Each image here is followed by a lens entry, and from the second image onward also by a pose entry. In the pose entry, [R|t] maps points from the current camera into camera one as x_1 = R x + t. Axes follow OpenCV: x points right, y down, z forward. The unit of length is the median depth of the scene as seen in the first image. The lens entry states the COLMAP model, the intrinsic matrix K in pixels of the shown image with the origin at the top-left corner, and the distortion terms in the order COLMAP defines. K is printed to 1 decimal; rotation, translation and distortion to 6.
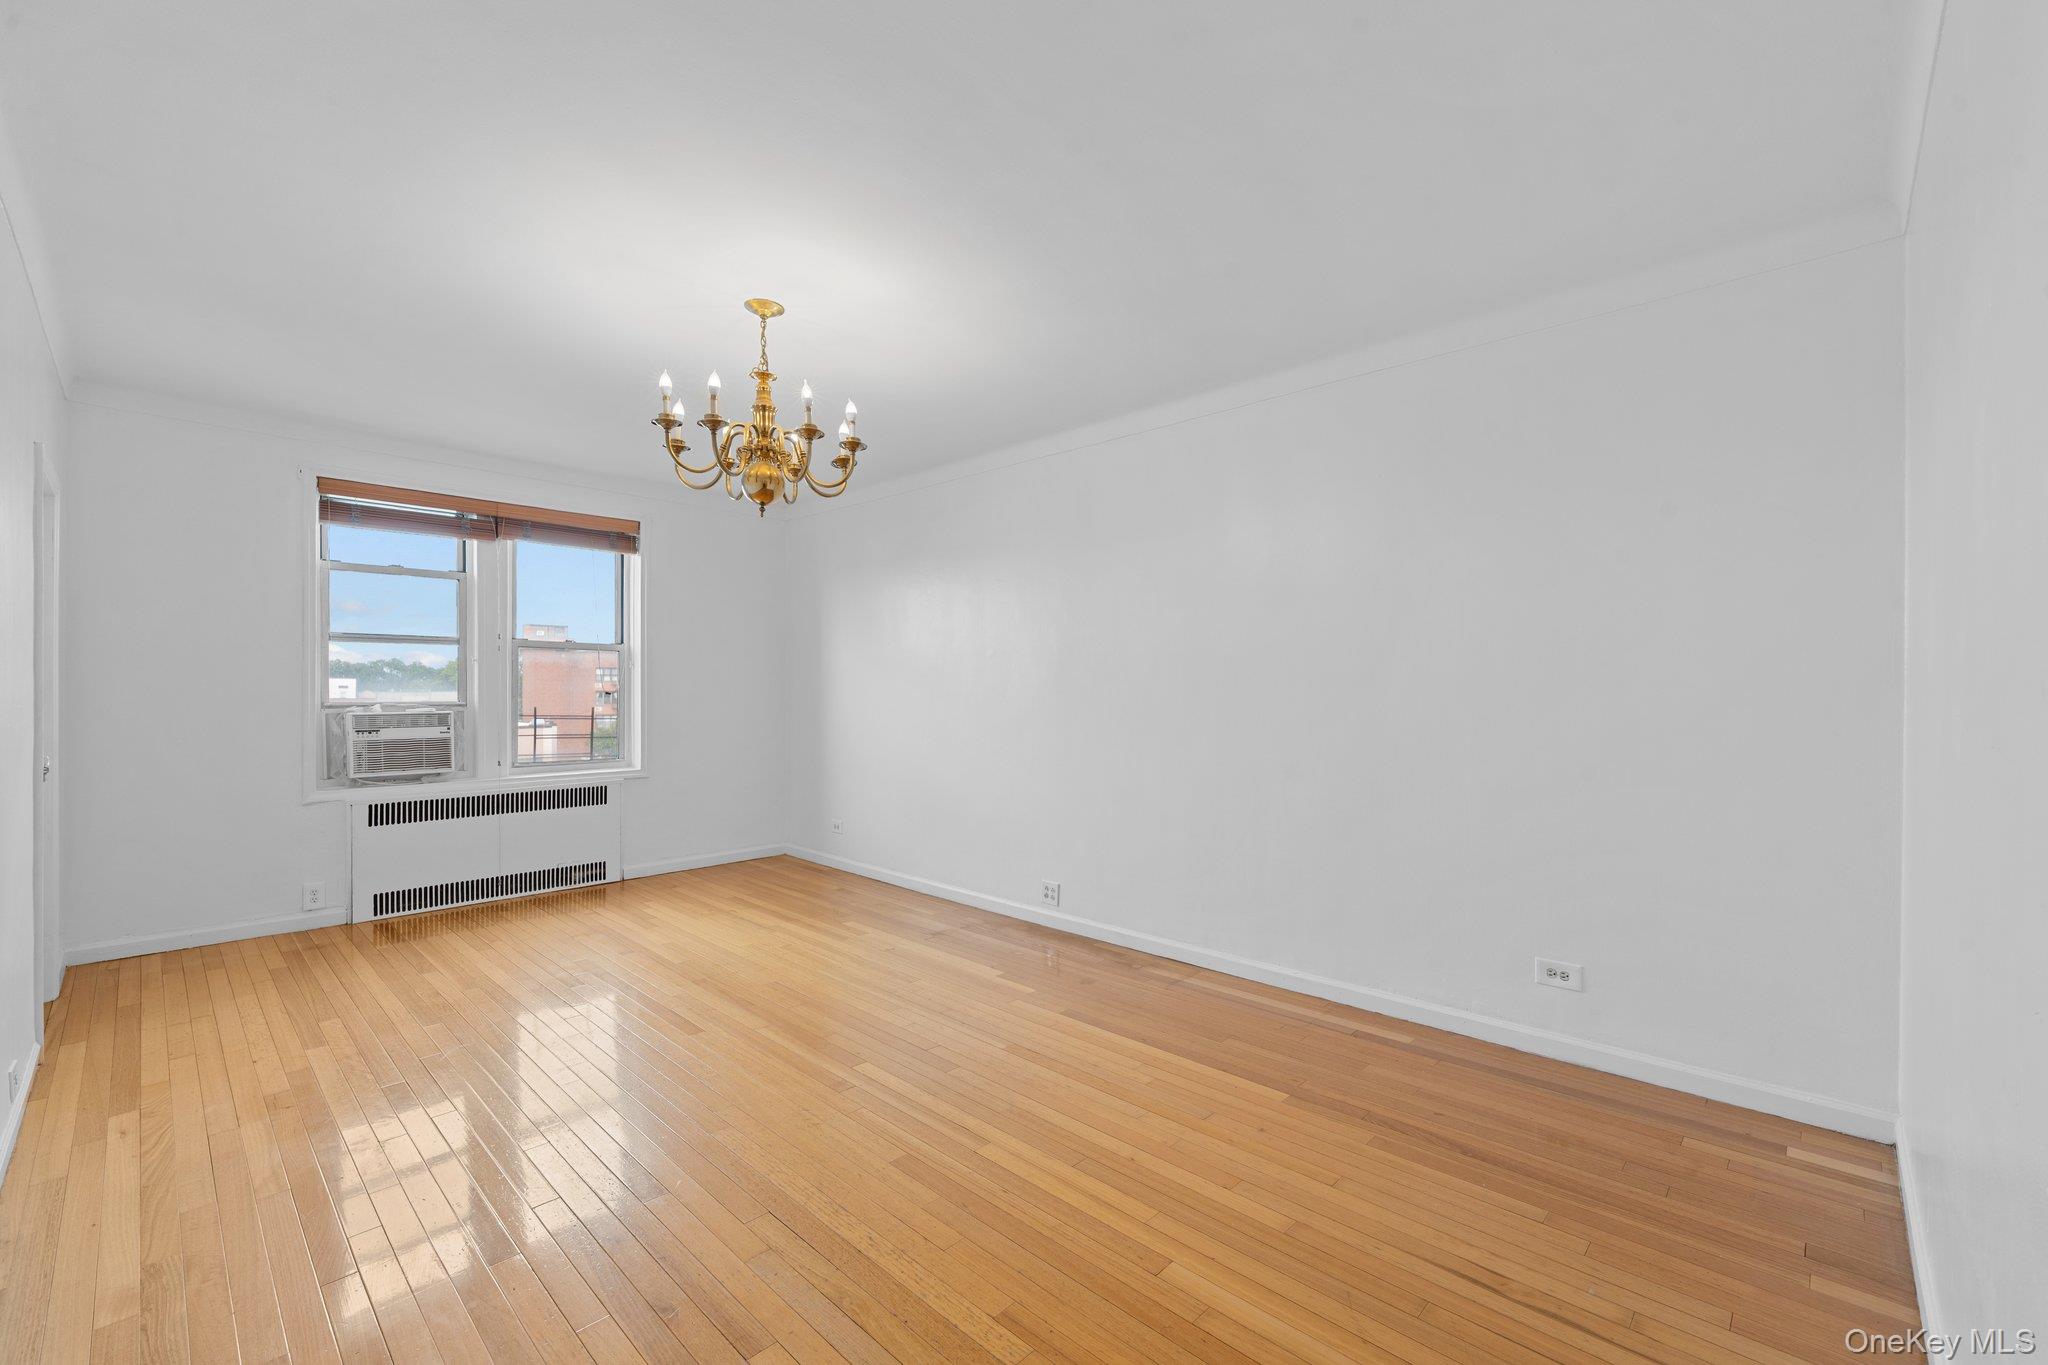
lens RADIAL K [[837.7, 0, 1026.2], [0, 837.7, 683.7], [0, 0, 1]] dist [0.001255, -0.000066]
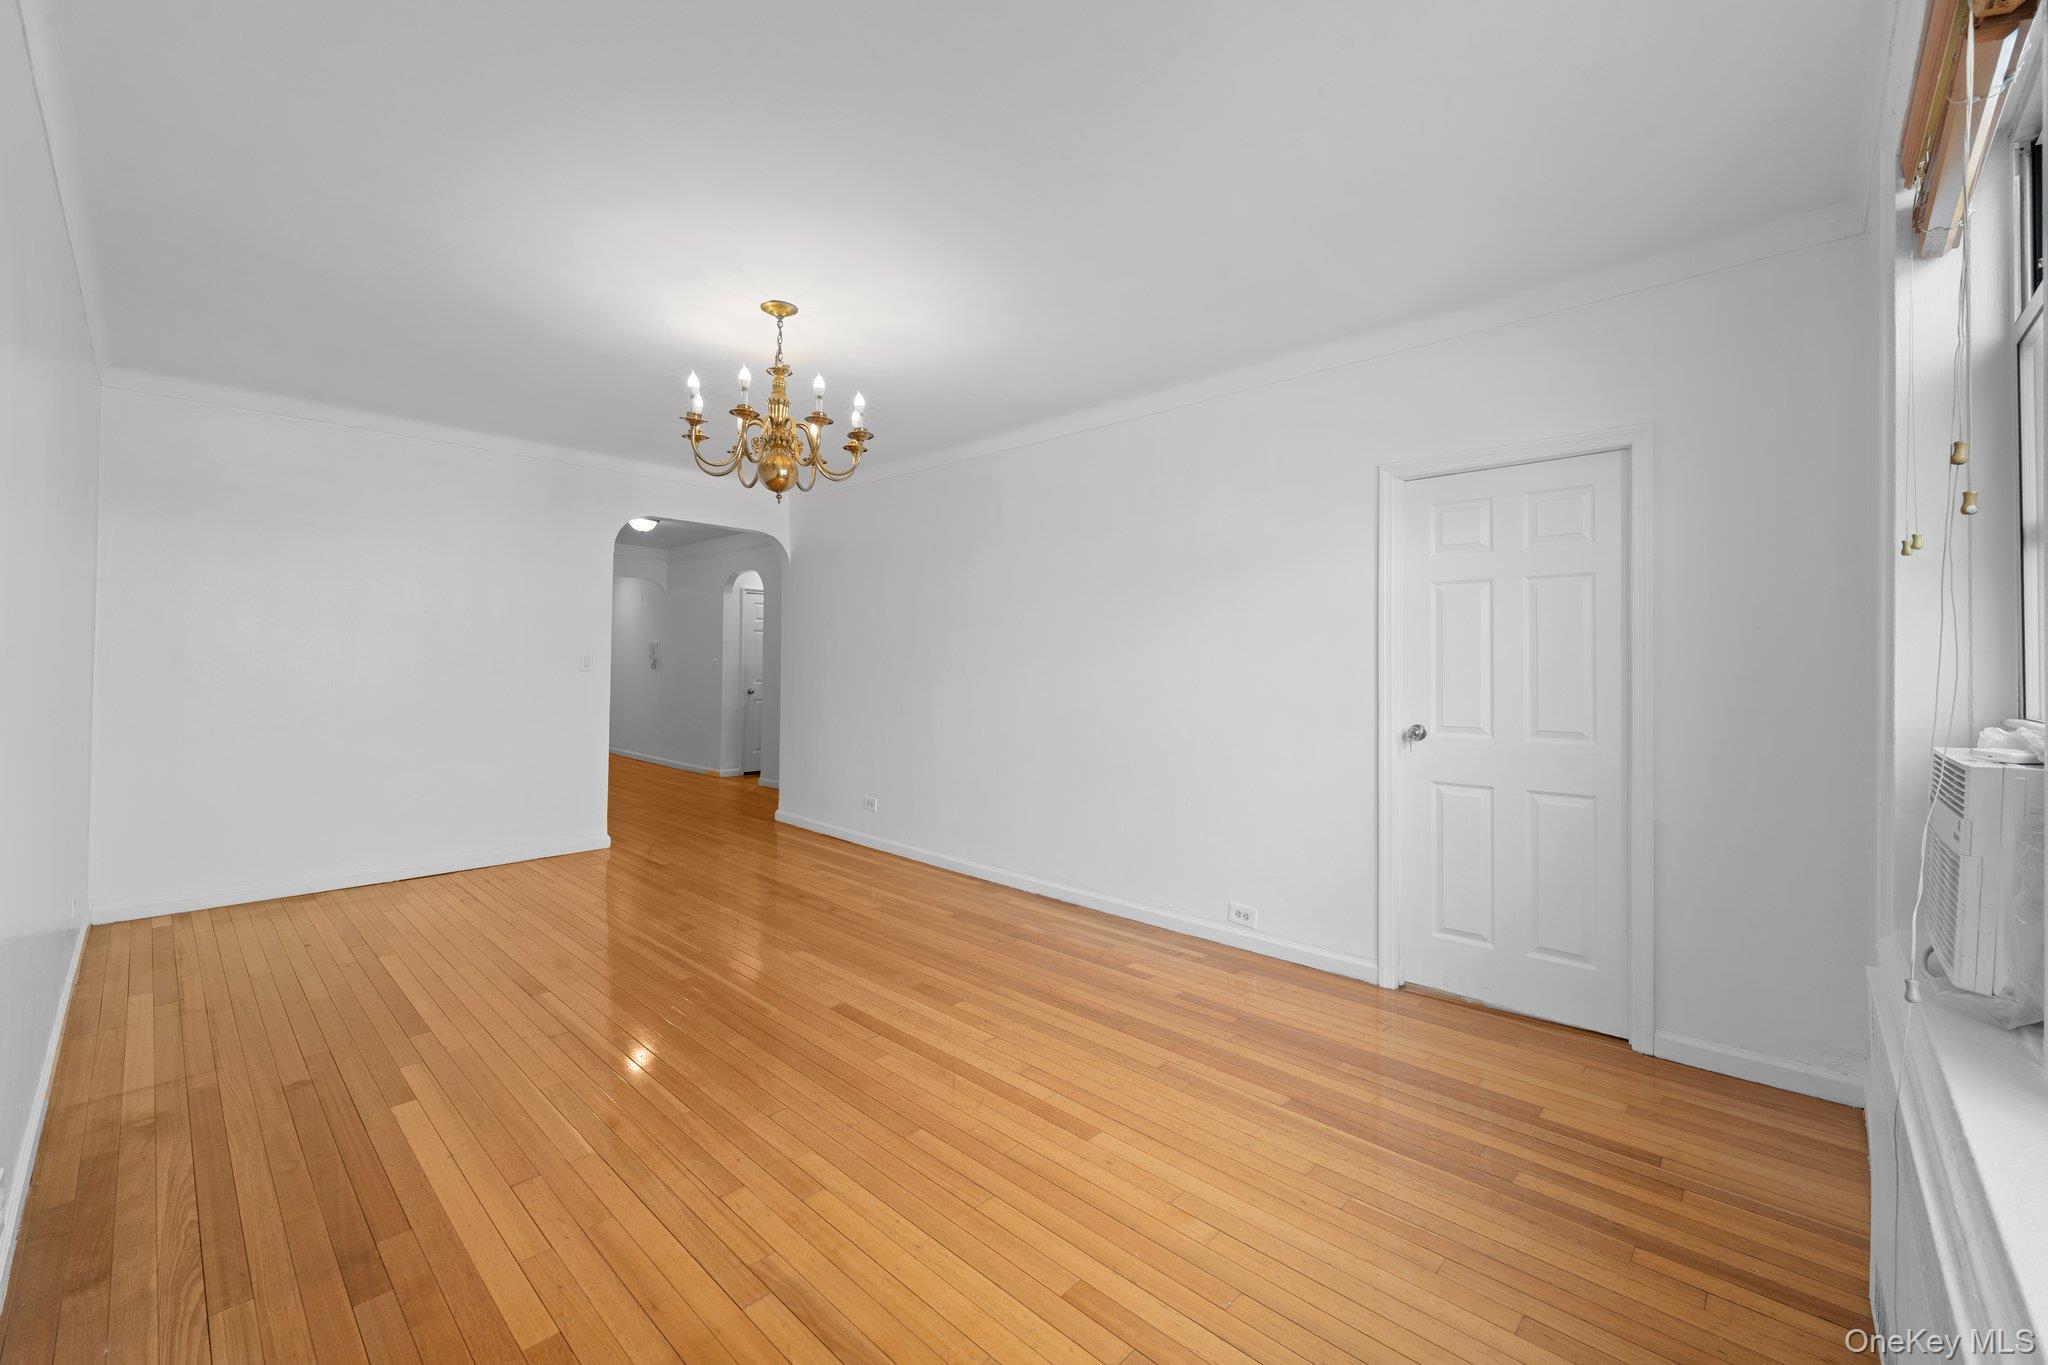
lens RADIAL K [[842.4, 0, 1023.8], [0, 842.4, 659.5], [0, 0, 1]] dist [-0.003087, -0.000724]
pose [[-0.999905, -0.012934, -0.004789, -0.512803], [-0.012883, 0.999863, -0.010384, 0.008962], [0.004923, -0.010321, -0.999935, 1.700909]]
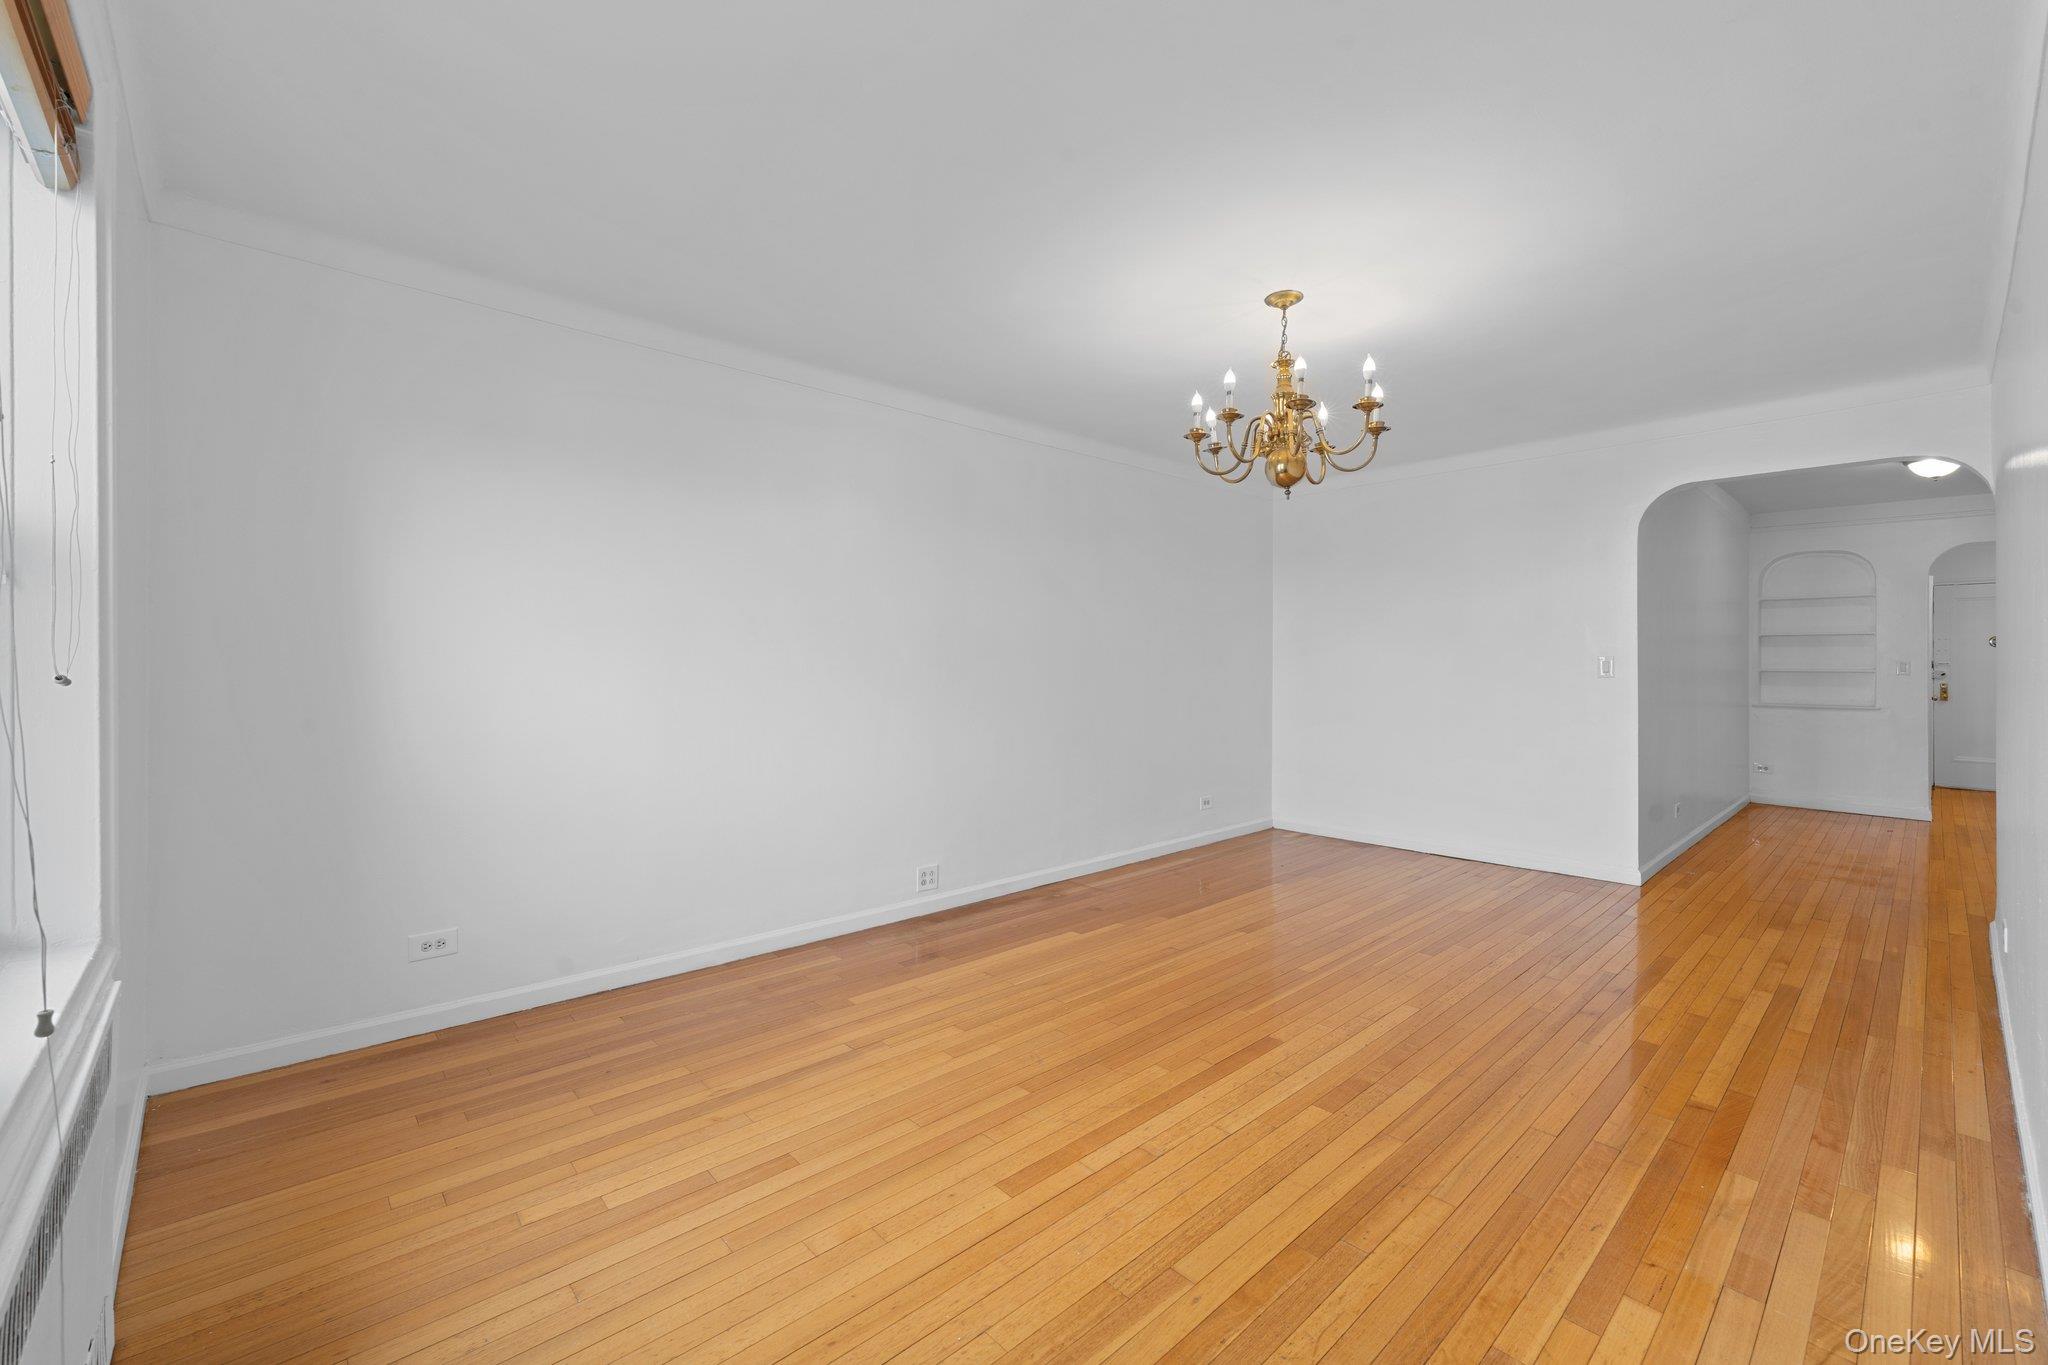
lens RADIAL K [[842.4, 0, 1023.8], [0, 842.4, 659.5], [0, 0, 1]] dist [-0.003087, -0.000724]
pose [[0.072256, -0.001401, 0.997385, -1.122878], [-0.009415, 0.999954, 0.002086, 0.002986], [-0.997342, -0.009541, 0.072240, 1.025436]]
